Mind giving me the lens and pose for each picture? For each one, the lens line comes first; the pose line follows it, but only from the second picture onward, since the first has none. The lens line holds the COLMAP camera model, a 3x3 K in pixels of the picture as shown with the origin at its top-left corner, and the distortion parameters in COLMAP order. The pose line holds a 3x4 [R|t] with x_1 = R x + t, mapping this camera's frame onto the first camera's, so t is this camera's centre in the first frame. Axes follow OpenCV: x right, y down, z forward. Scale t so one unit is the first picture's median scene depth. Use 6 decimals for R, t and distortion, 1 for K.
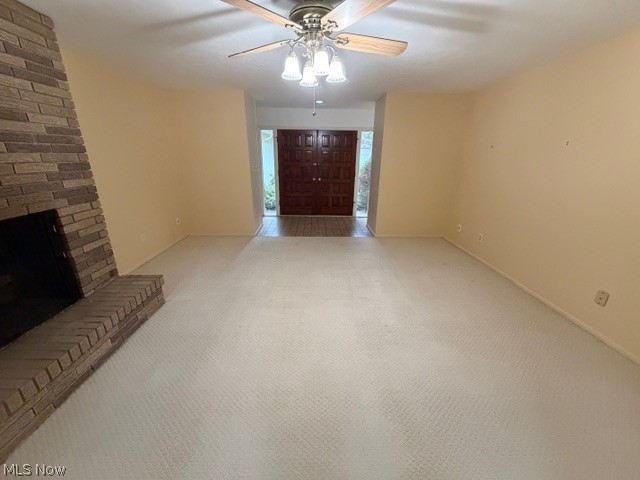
lens RADIAL K [[254.3, 0, 317.9], [0, 254.3, 239.6], [0, 0, 1]] dist [0.000767, -0.000009]
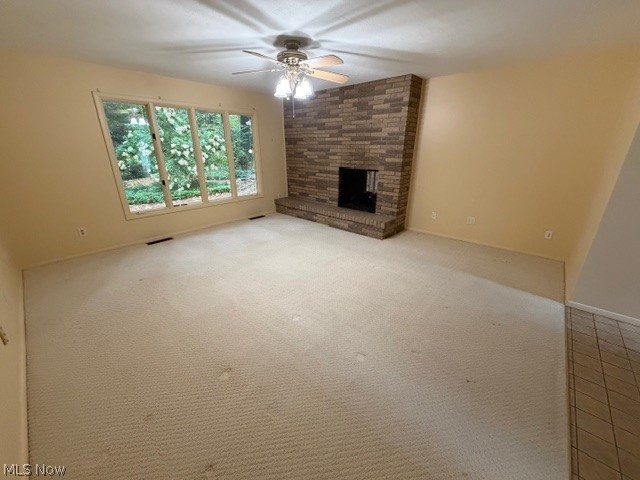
lens RADIAL K [[254.3, 0, 317.9], [0, 254.3, 239.6], [0, 0, 1]] dist [0.000767, -0.000009]
pose [[-0.683030, 0.241979, -0.689142, 1.077702], [-0.240079, 0.816717, 0.524724, -0.695171], [0.689806, 0.523850, -0.499748, 2.155332]]
